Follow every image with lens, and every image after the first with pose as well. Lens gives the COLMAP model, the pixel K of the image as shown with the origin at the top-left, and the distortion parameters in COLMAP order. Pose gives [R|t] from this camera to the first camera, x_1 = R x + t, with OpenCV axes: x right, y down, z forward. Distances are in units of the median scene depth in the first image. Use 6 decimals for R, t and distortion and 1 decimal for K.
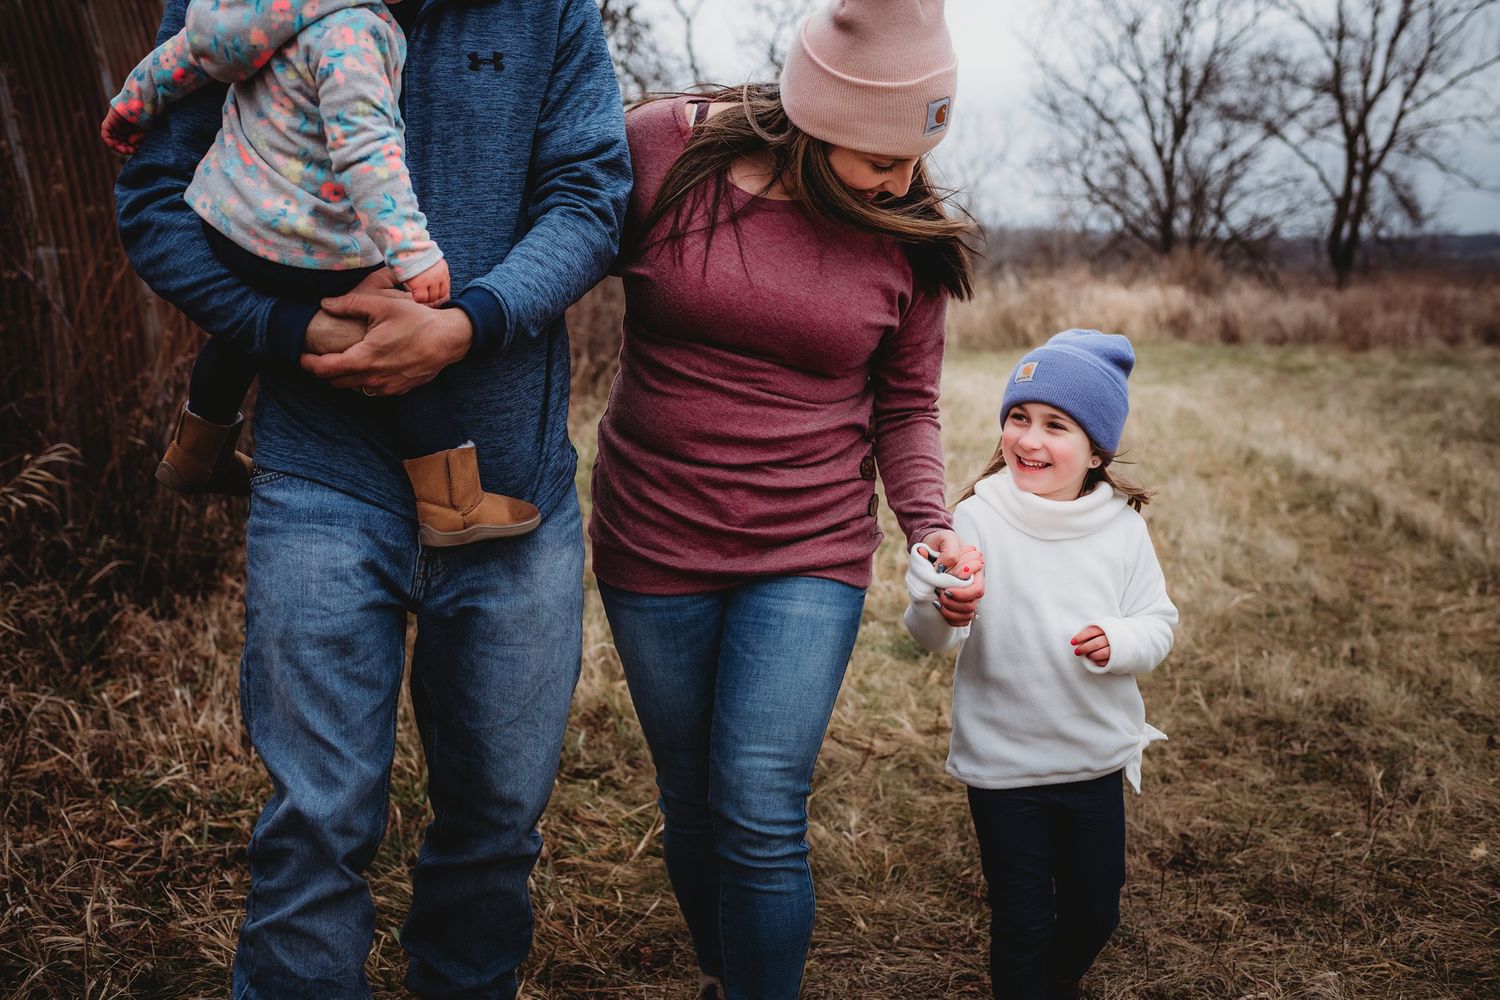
lens RADIAL K [[1420.7, 0, 750.0], [0, 1420.7, 500.0], [0, 0, 1]] dist [-0.059539, 0.013824]
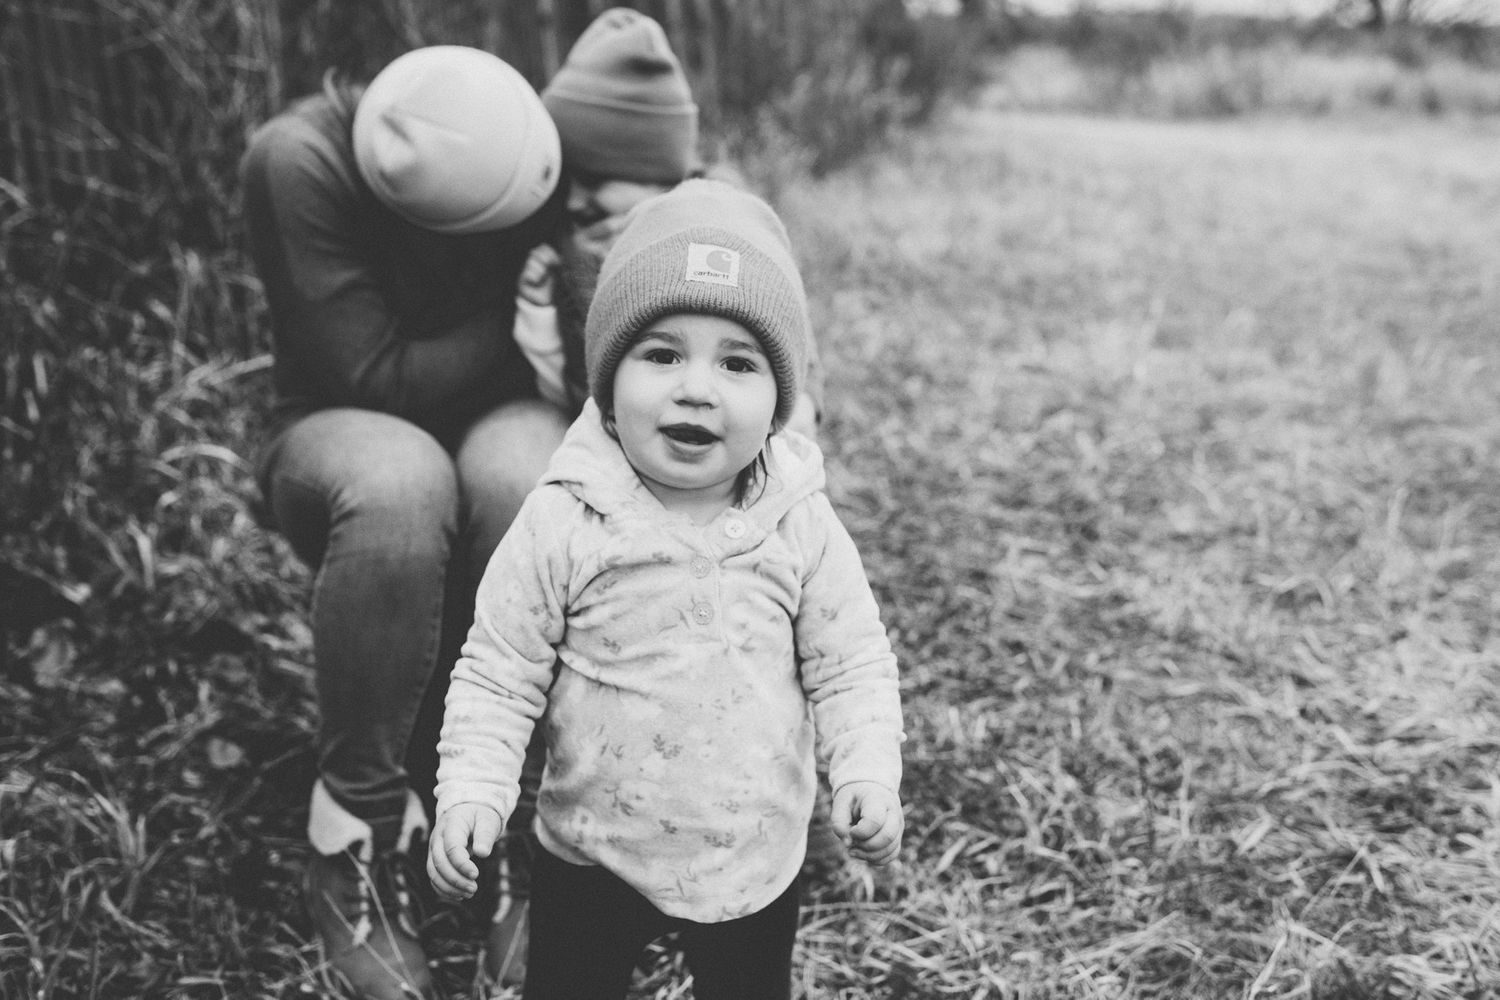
lens RADIAL K [[1572.6, 0, 750.0], [0, 1572.6, 500.0], [0, 0, 1]] dist [-0.087591, 0.058401]
pose [[0.996397, 0.021259, -0.082109, -0.052601], [-0.011676, 0.993241, 0.115479, 0.037337], [0.084009, -0.114104, 0.989910, -0.172881]]
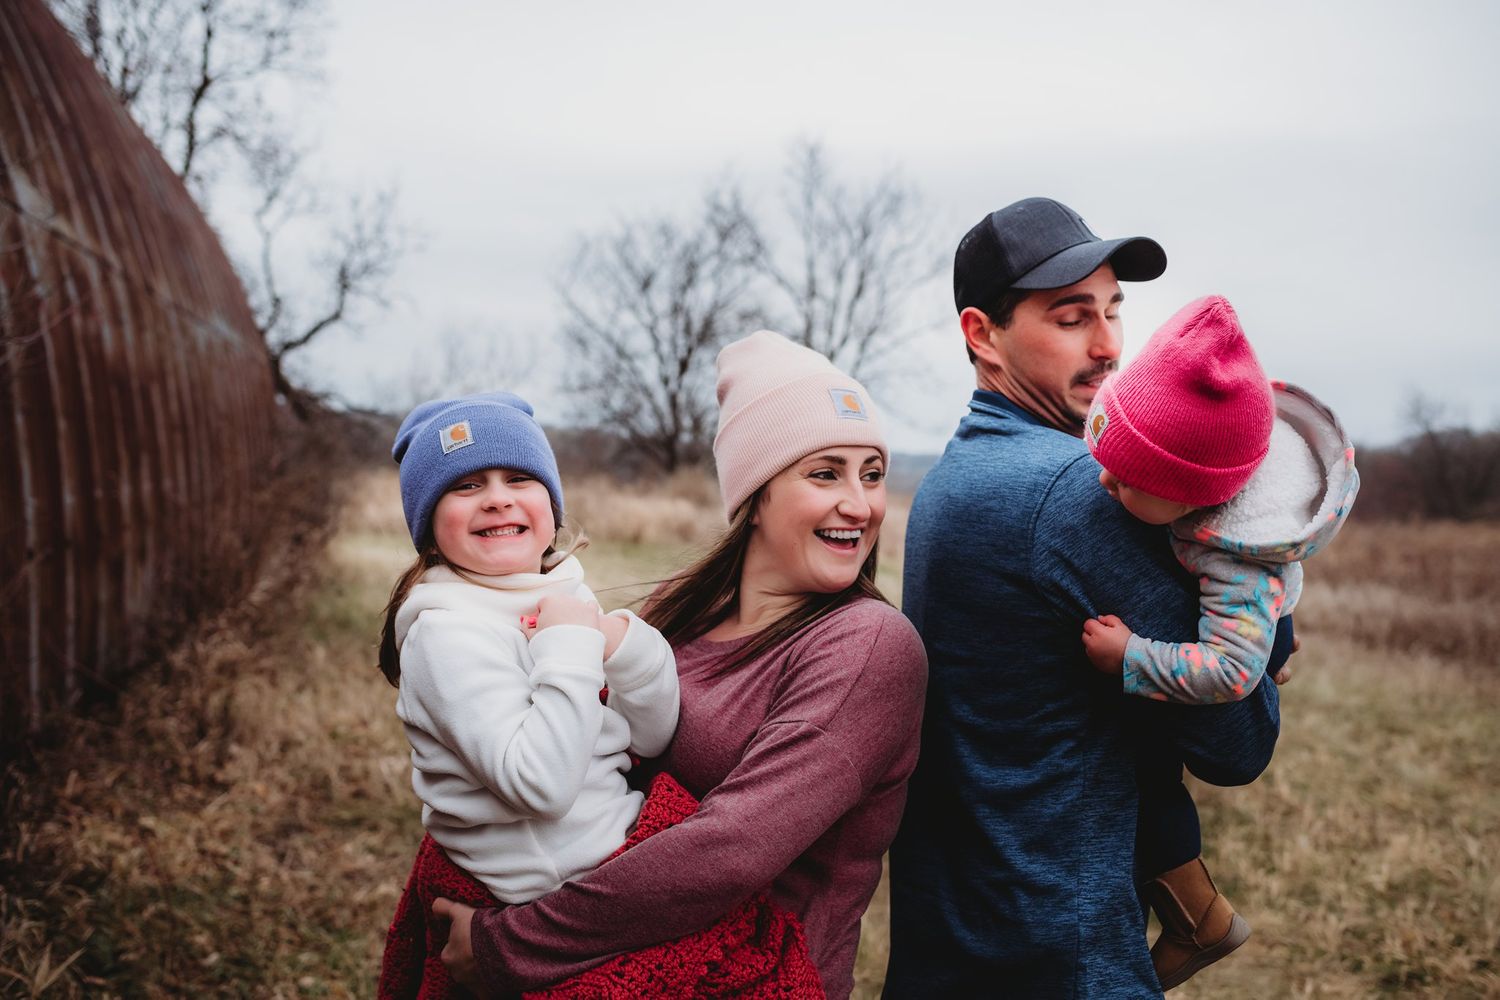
lens RADIAL K [[1476.5, 0, 750.0], [0, 1476.5, 500.0], [0, 0, 1]] dist [-0.083953, 0.125439]
pose [[0.934510, 0.058440, 0.351107, -0.075744], [-0.011277, 0.990795, -0.134899, 0.017347], [-0.355759, 0.122105, 0.926567, -0.172310]]
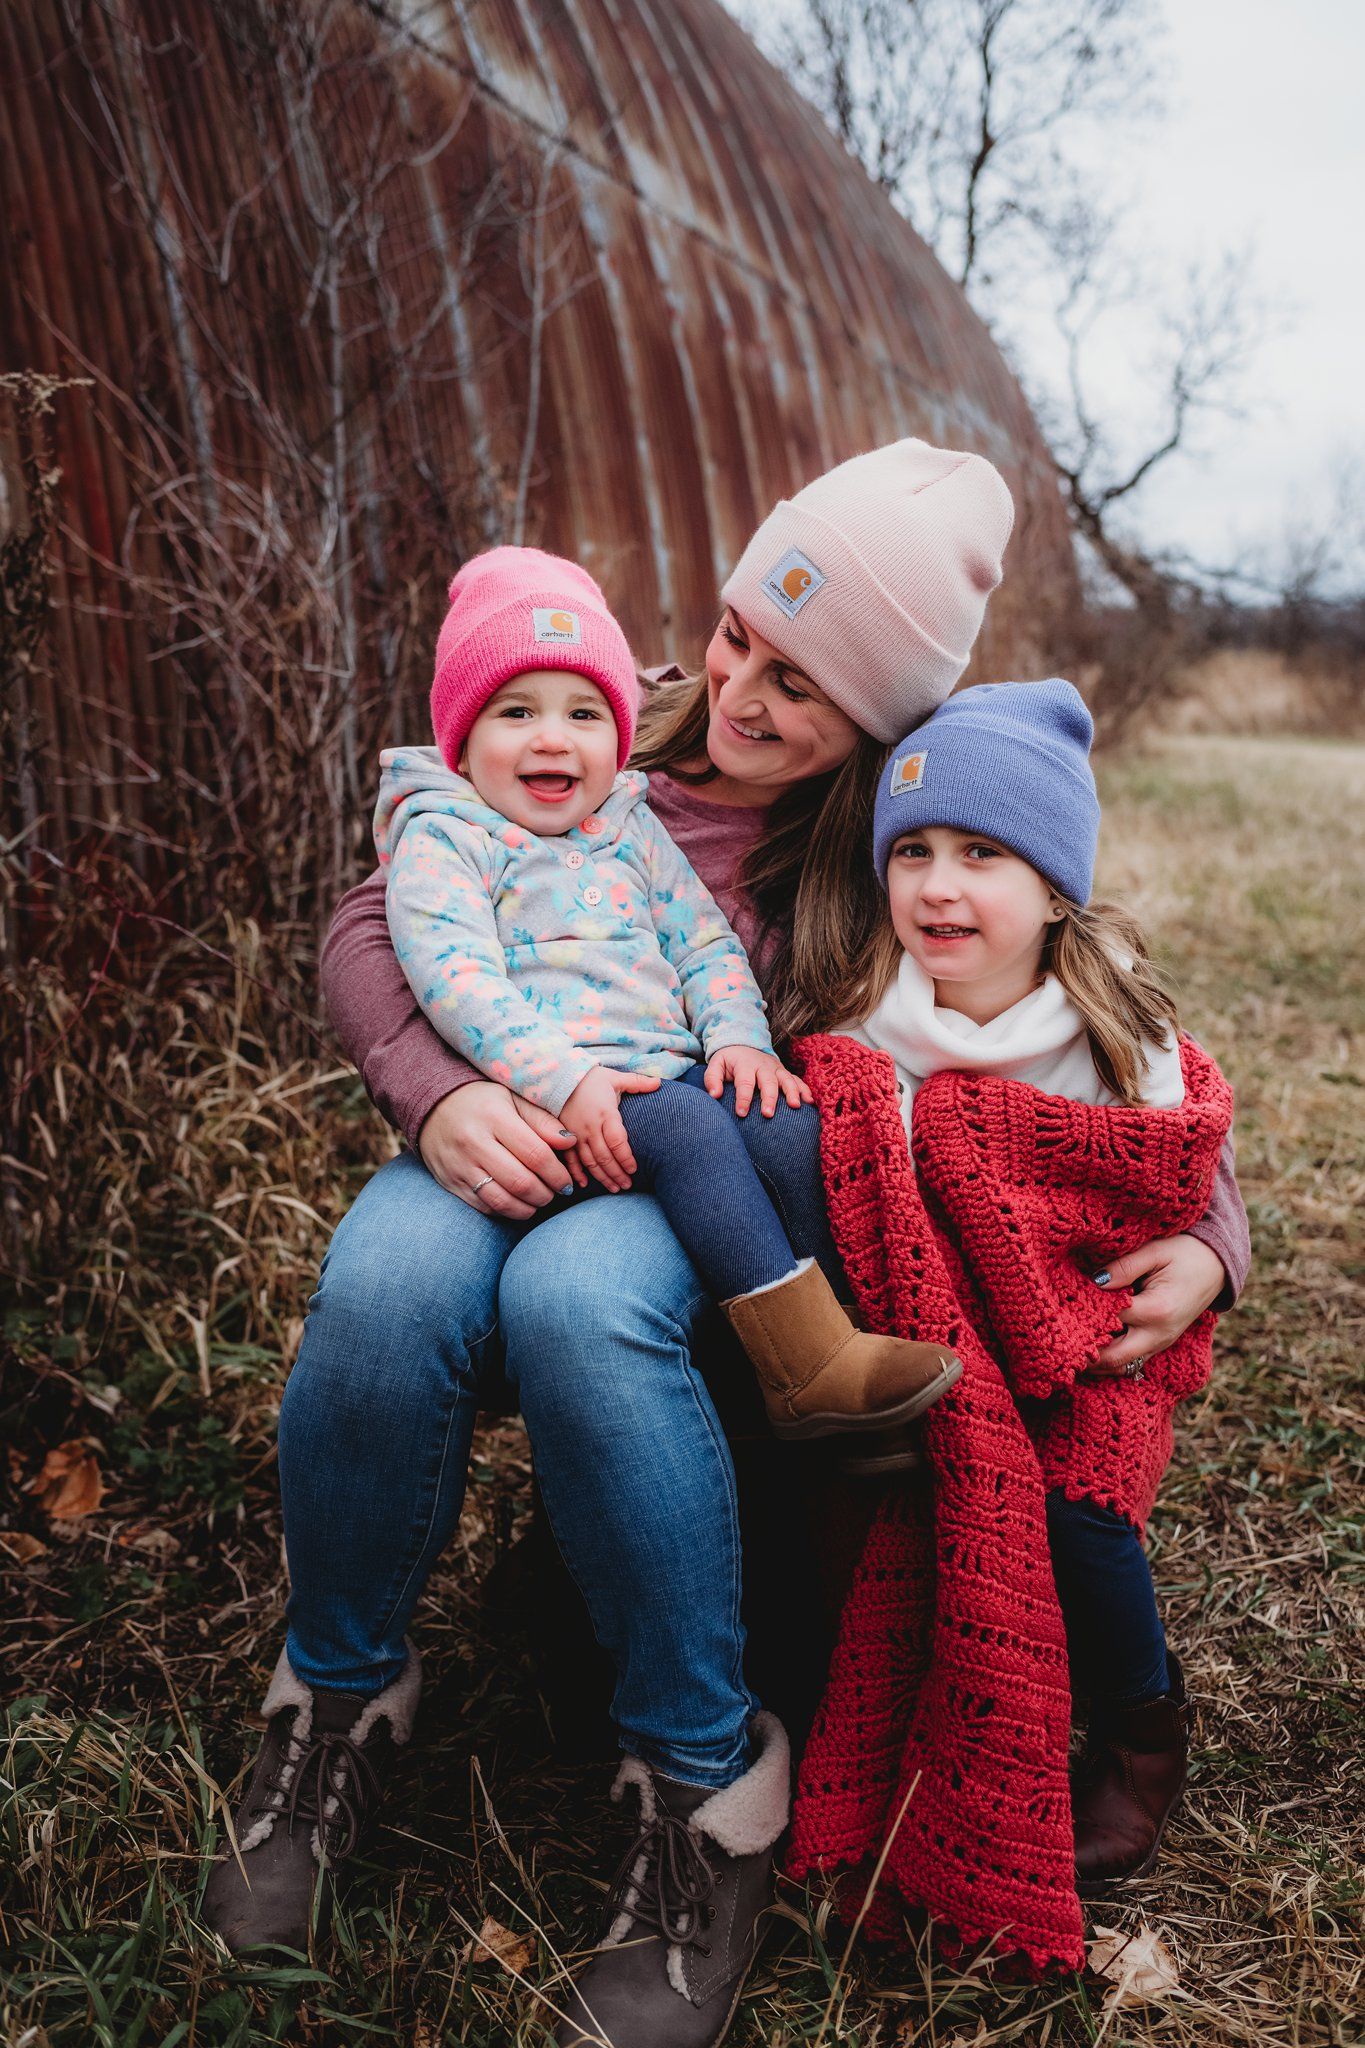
lens RADIAL K [[2027.6, 0, 682.5], [0, 2027.6, 1024.0], [0, 0, 1]] dist [-0.175416, 0.403155]
pose [[0.985386, 0.017947, -0.169391, -0.060210], [-0.015485, 0.999755, 0.015843, 0.036461], [0.169634, -0.012988, 0.985422, -0.166202]]
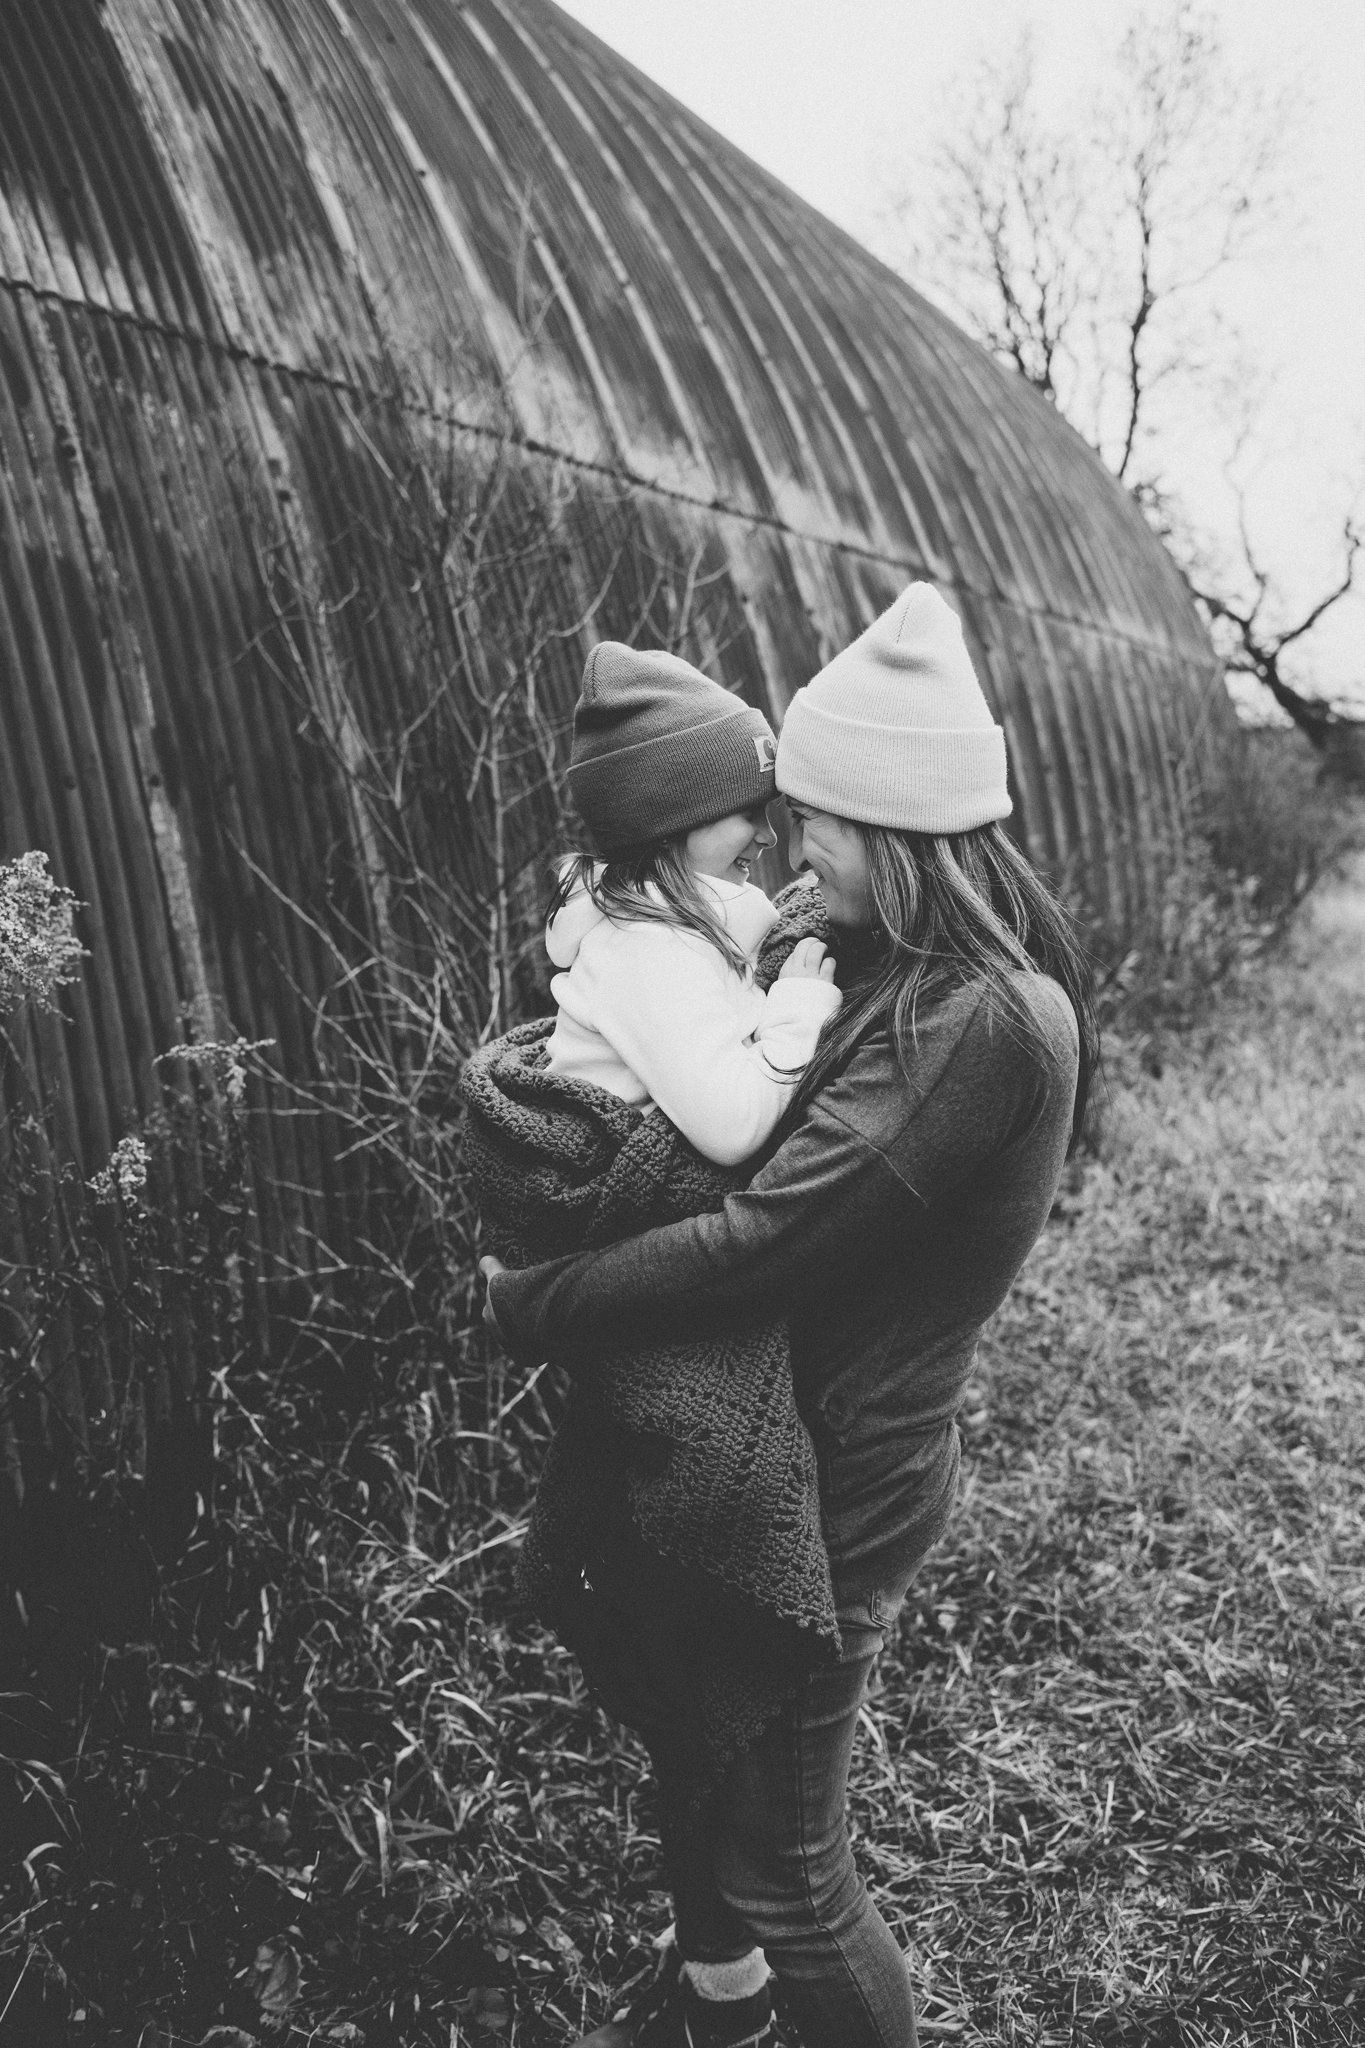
lens RADIAL K [[2016.3, 0, 682.5], [0, 2016.3, 1024.0], [0, 0, 1]] dist [-0.105543, 0.103750]
pose [[0.965164, -0.012662, -0.261341, -0.054736], [0.000823, 0.998970, -0.045360, 0.018947], [0.261646, 0.043564, 0.964180, -0.177374]]
